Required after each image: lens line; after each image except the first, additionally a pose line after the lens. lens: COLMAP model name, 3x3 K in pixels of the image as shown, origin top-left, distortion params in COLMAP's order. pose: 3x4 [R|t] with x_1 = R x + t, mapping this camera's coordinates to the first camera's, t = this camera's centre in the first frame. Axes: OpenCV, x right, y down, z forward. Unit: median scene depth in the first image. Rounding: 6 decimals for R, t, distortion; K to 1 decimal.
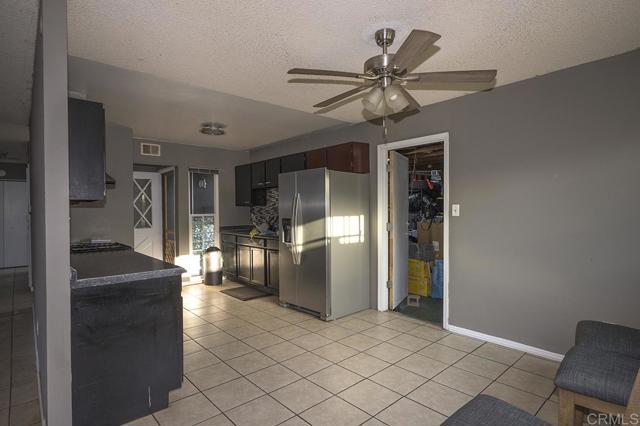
lens RADIAL K [[336.1, 0, 319.0], [0, 336.1, 213.2], [0, 0, 1]] dist [-0.000486, -0.000021]
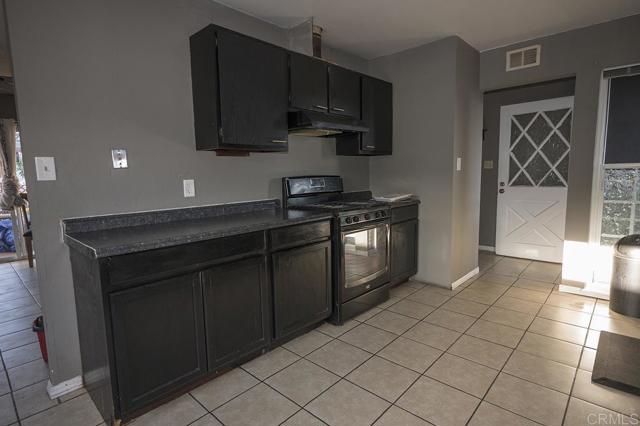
lens RADIAL K [[334.5, 0, 319.2], [0, 334.5, 214.0], [0, 0, 1]] dist [0.000500, -0.000172]
pose [[0.091306, 0.131313, -0.987127, 0.093078], [0.011852, 0.991054, 0.132932, 0.005040], [0.995752, -0.023837, 0.088933, 0.523787]]
